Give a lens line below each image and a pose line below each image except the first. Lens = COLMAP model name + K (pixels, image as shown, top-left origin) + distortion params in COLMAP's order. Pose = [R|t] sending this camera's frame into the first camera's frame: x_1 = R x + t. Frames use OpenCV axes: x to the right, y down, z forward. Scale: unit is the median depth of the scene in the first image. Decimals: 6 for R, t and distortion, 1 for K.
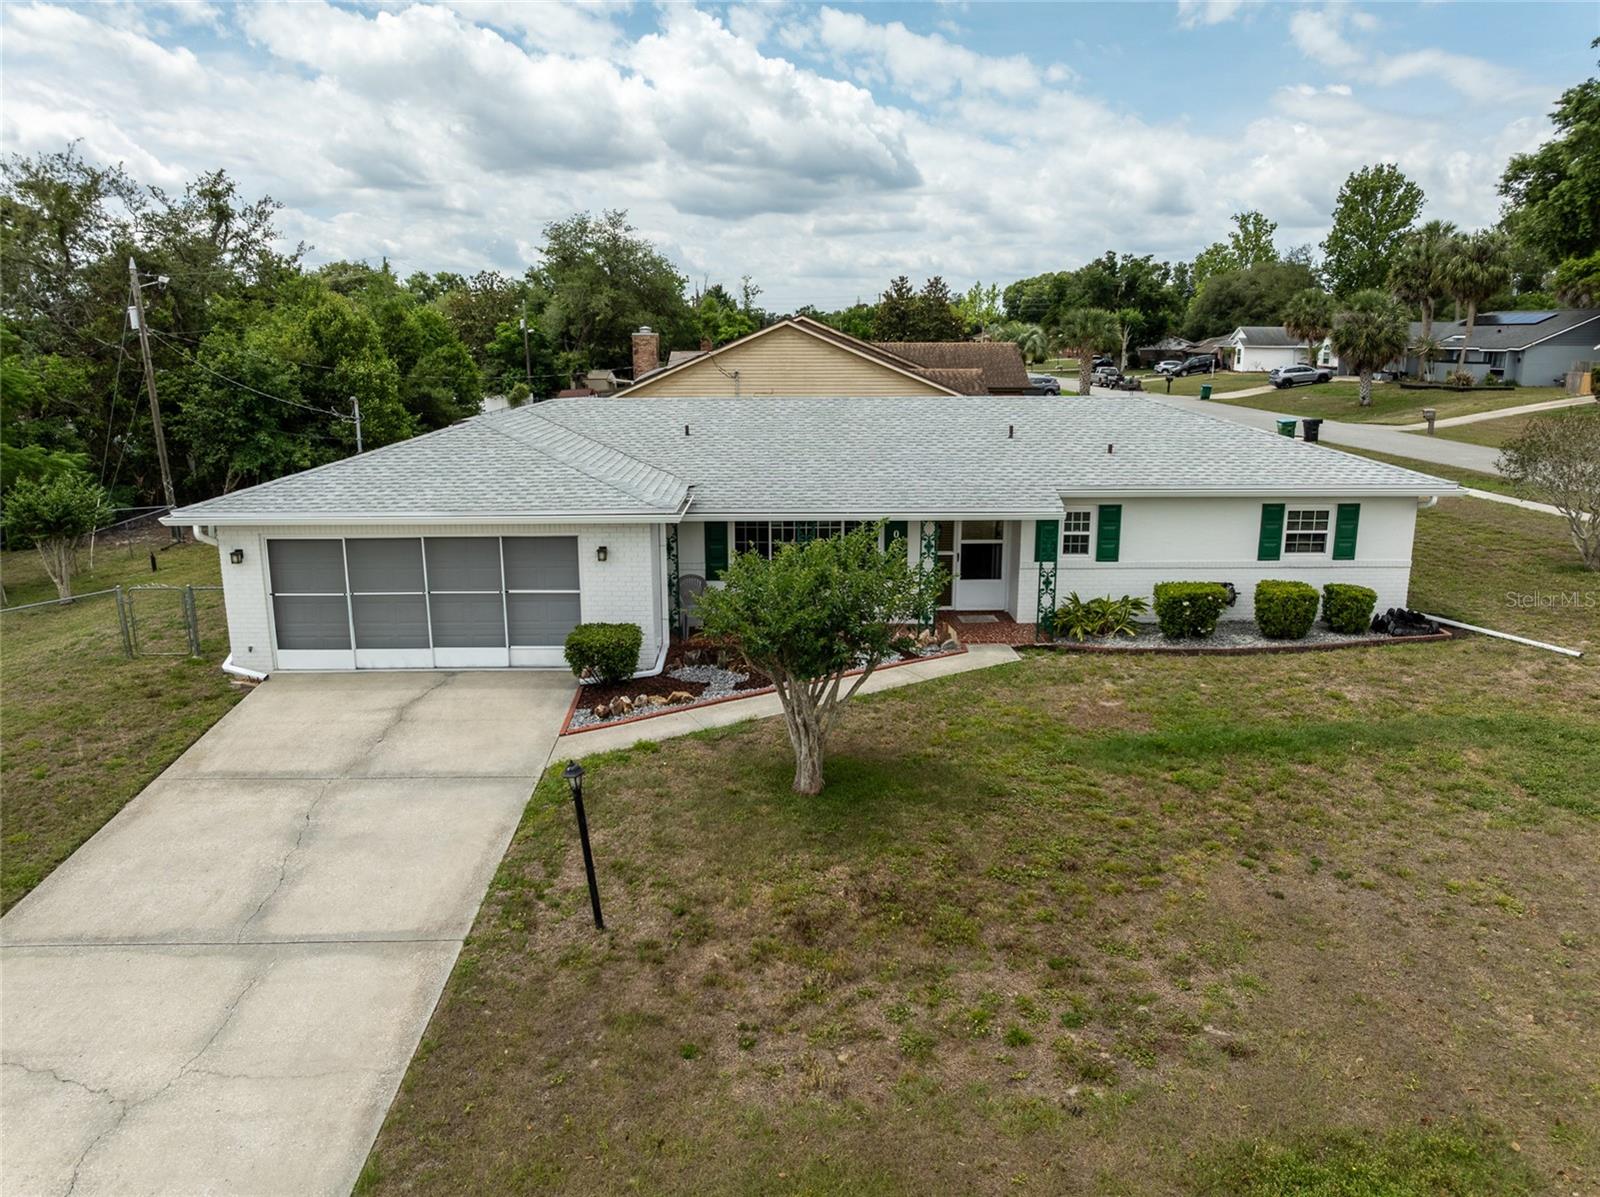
lens RADIAL K [[1129.1, 0, 800.0], [0, 1129.1, 598.5], [0, 0, 1]] dist [-0.040189, 0.000890]
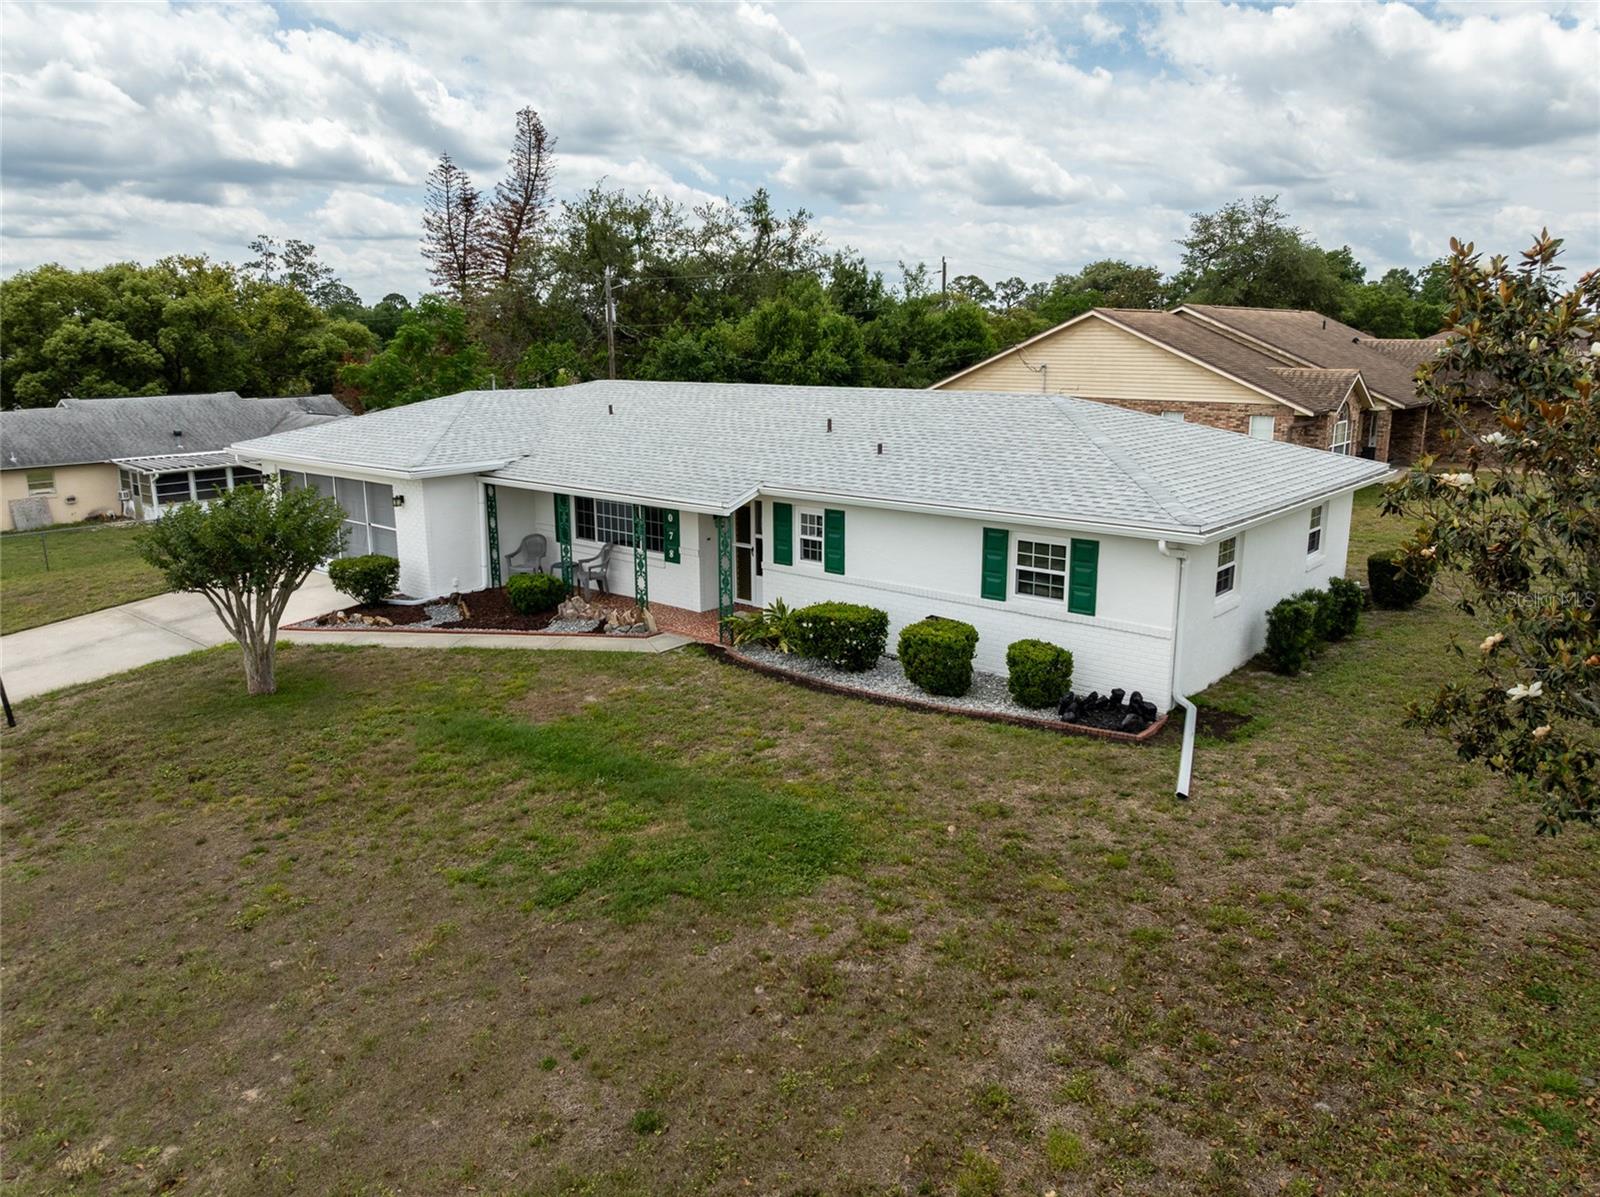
lens RADIAL K [[1129.1, 0, 800.0], [0, 1129.1, 598.5], [0, 0, 1]] dist [-0.040189, 0.000890]
pose [[0.751404, 0.149324, -0.642725, 0.837878], [-0.148266, 0.987358, 0.056056, -0.059834], [0.642970, 0.053173, 0.764044, 0.302672]]
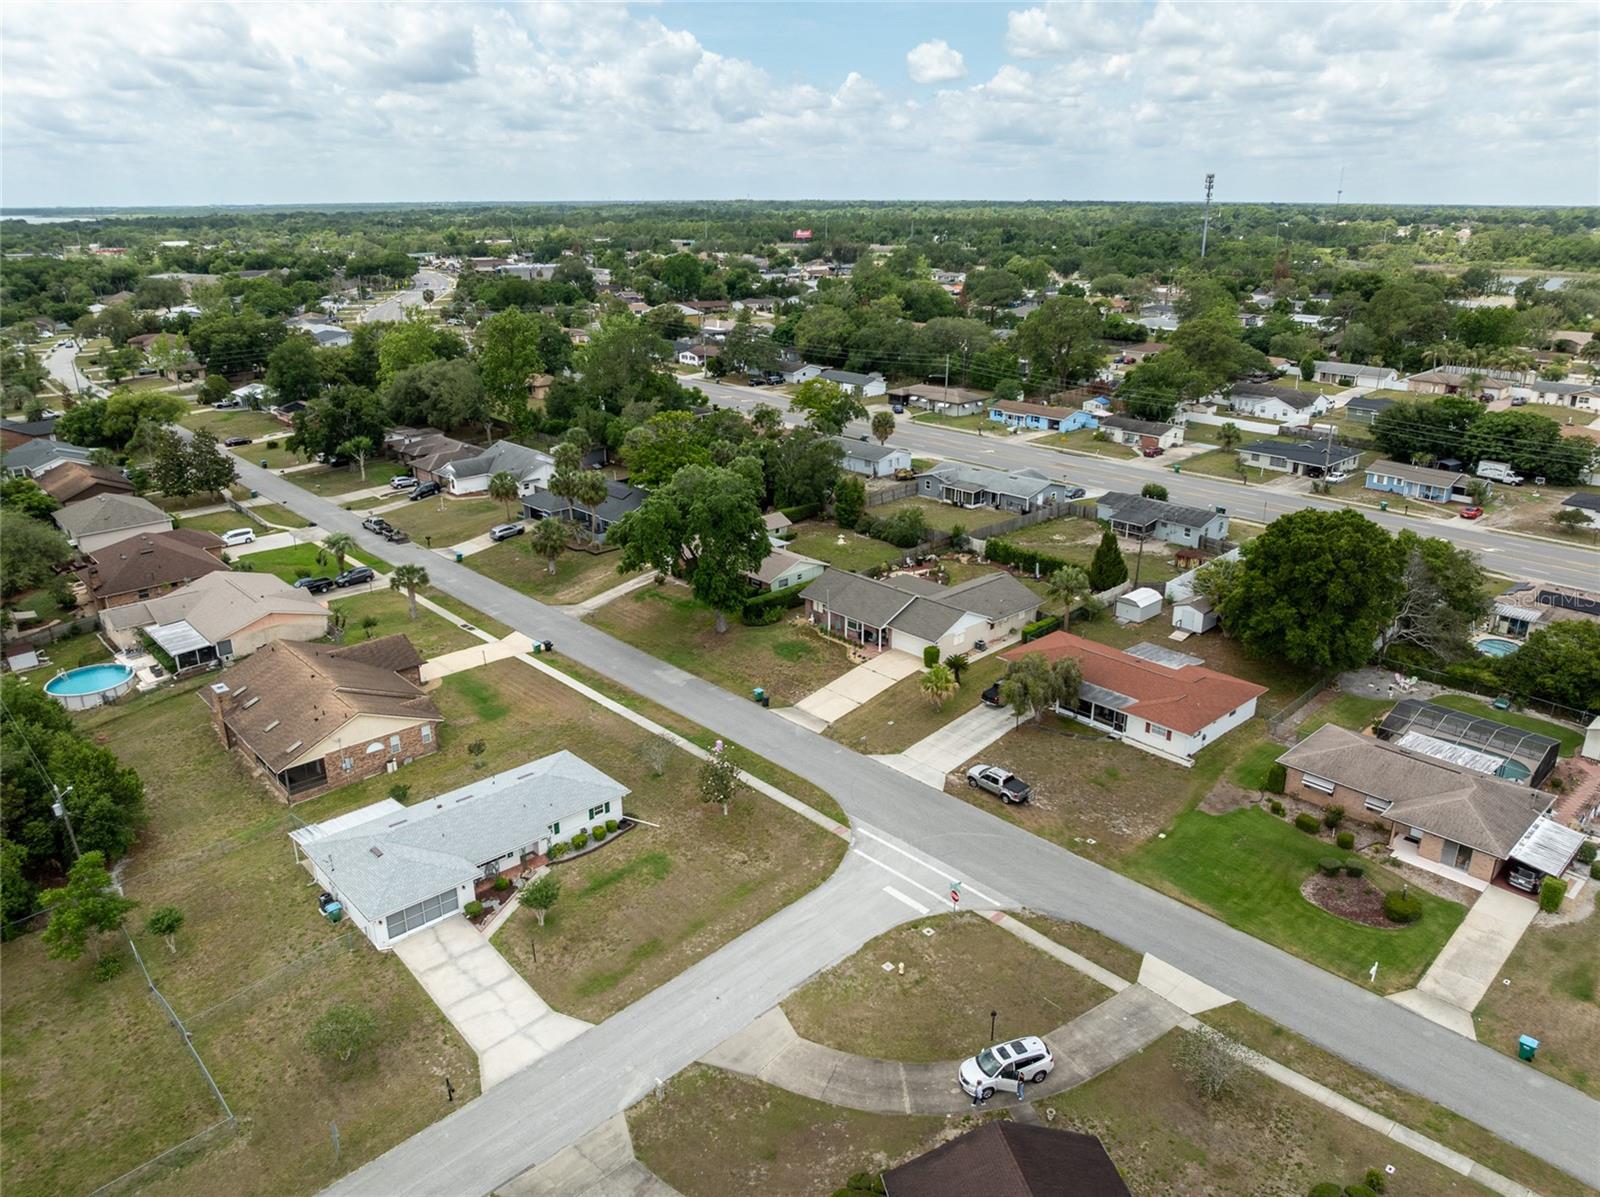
lens RADIAL K [[1129.1, 0, 800.0], [0, 1129.1, 598.5], [0, 0, 1]] dist [-0.040189, 0.000890]
pose [[0.741990, -0.223738, 0.631974, -1.449802], [0.151931, 0.974260, 0.166537, -1.404096], [-0.652968, -0.027552, 0.756884, -2.610255]]
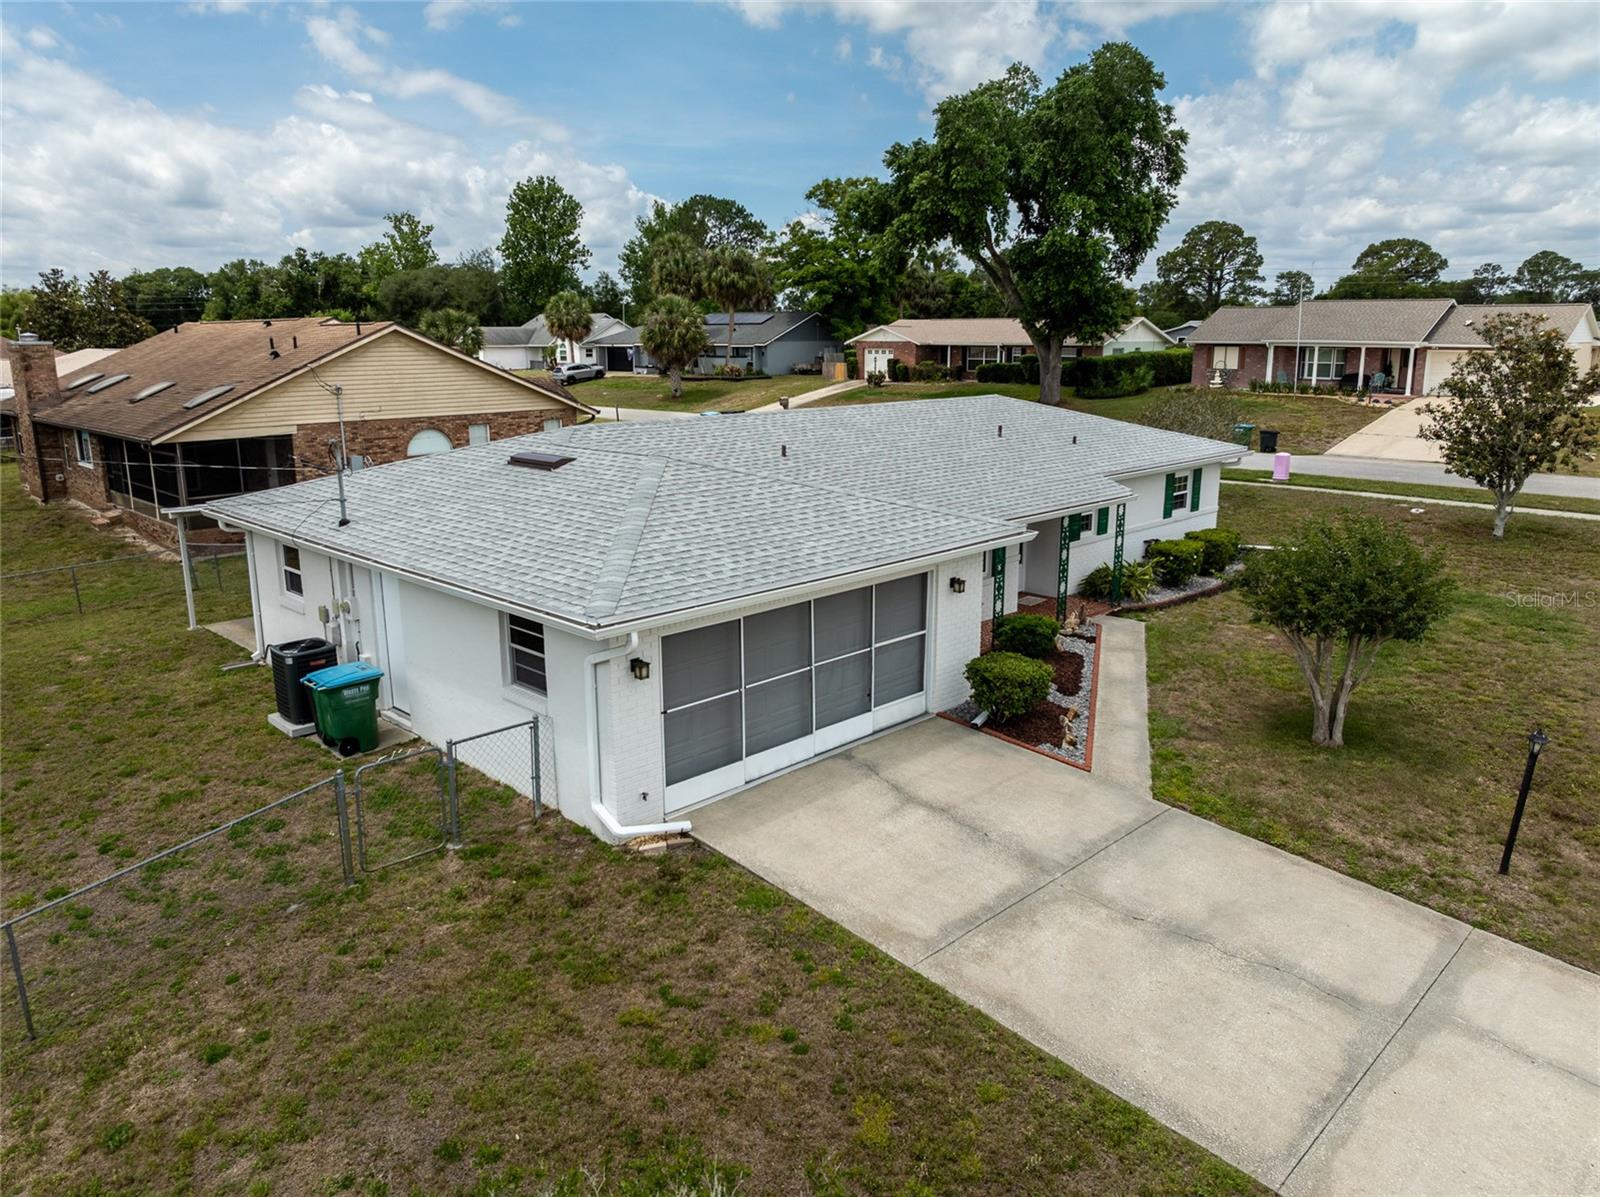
lens RADIAL K [[1129.1, 0, 800.0], [0, 1129.1, 598.5], [0, 0, 1]] dist [-0.040189, 0.000890]
pose [[0.710316, -0.161038, 0.685214, -0.787079], [0.160425, 0.984894, 0.065165, -0.095639], [-0.685357, 0.063638, 0.725421, 0.363962]]
